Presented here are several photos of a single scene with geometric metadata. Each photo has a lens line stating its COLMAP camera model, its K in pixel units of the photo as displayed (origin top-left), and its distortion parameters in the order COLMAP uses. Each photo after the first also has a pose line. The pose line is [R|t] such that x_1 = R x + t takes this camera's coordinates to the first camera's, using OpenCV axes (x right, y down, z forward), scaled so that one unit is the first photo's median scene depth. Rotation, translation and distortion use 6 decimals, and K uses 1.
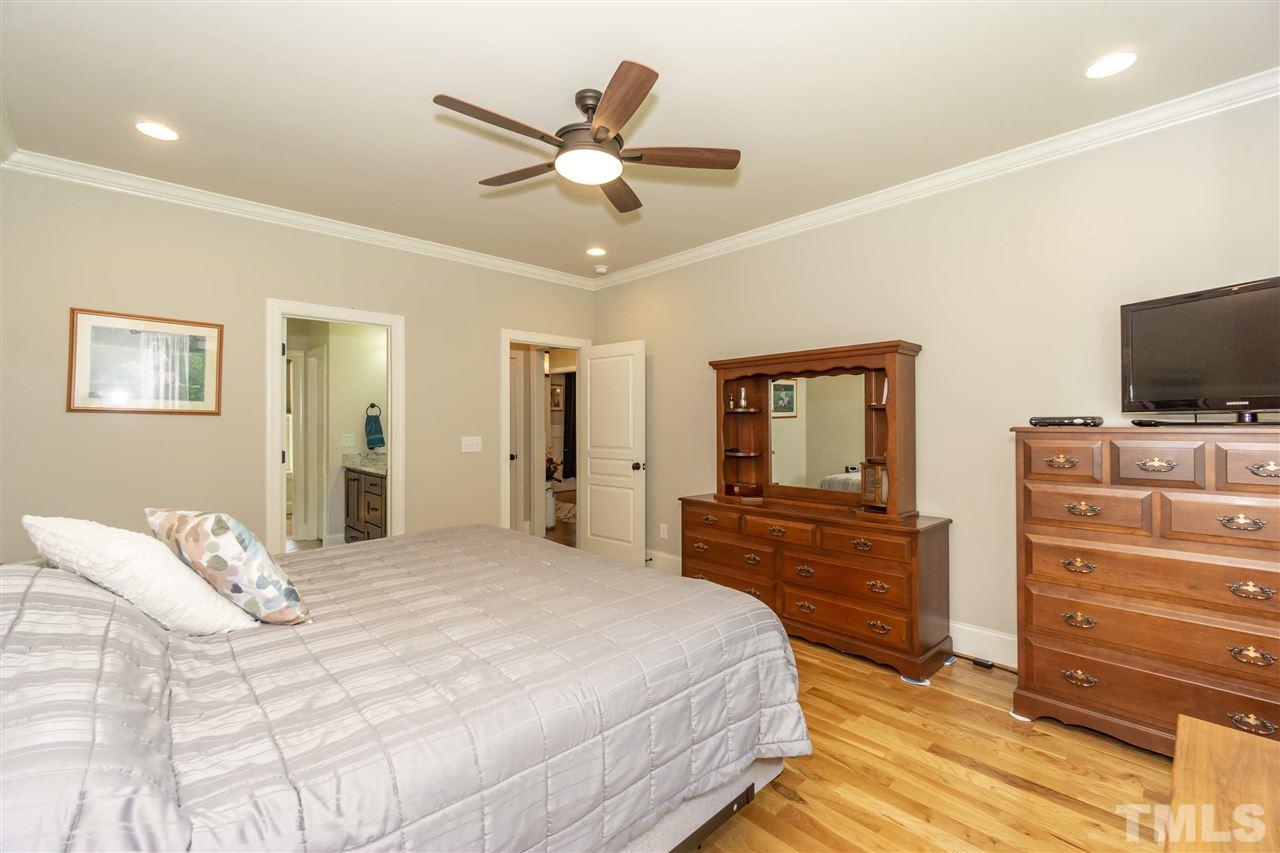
lens RADIAL K [[562.5, 0, 648.0], [0, 562.5, 426.1], [0, 0, 1]] dist [-0.003251, -0.000374]
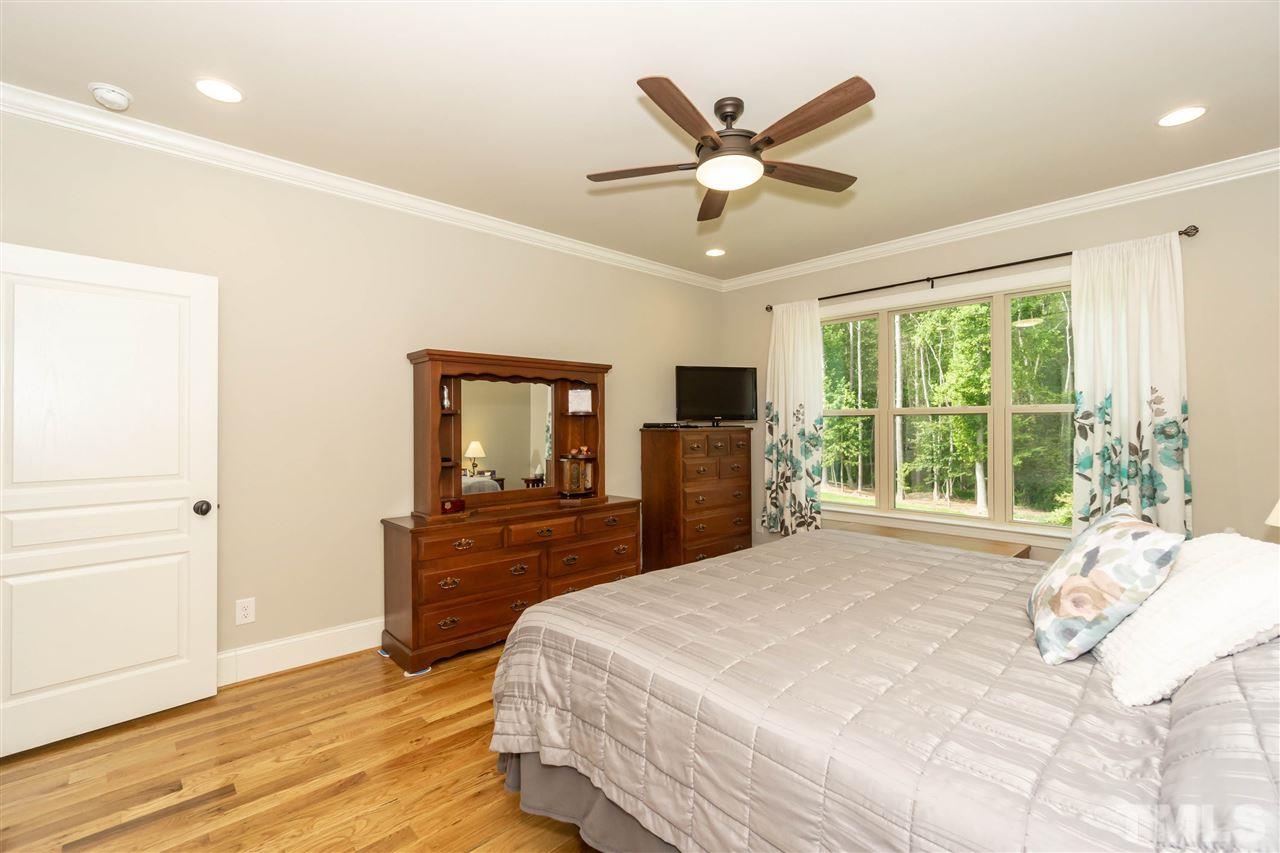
lens RADIAL K [[562.5, 0, 648.0], [0, 562.5, 426.1], [0, 0, 1]] dist [-0.003251, -0.000374]
pose [[-0.022802, 0.002196, 0.999738, -0.807182], [0.008968, 0.999958, -0.001992, -0.002698], [-0.999700, 0.008920, -0.022821, 0.839964]]
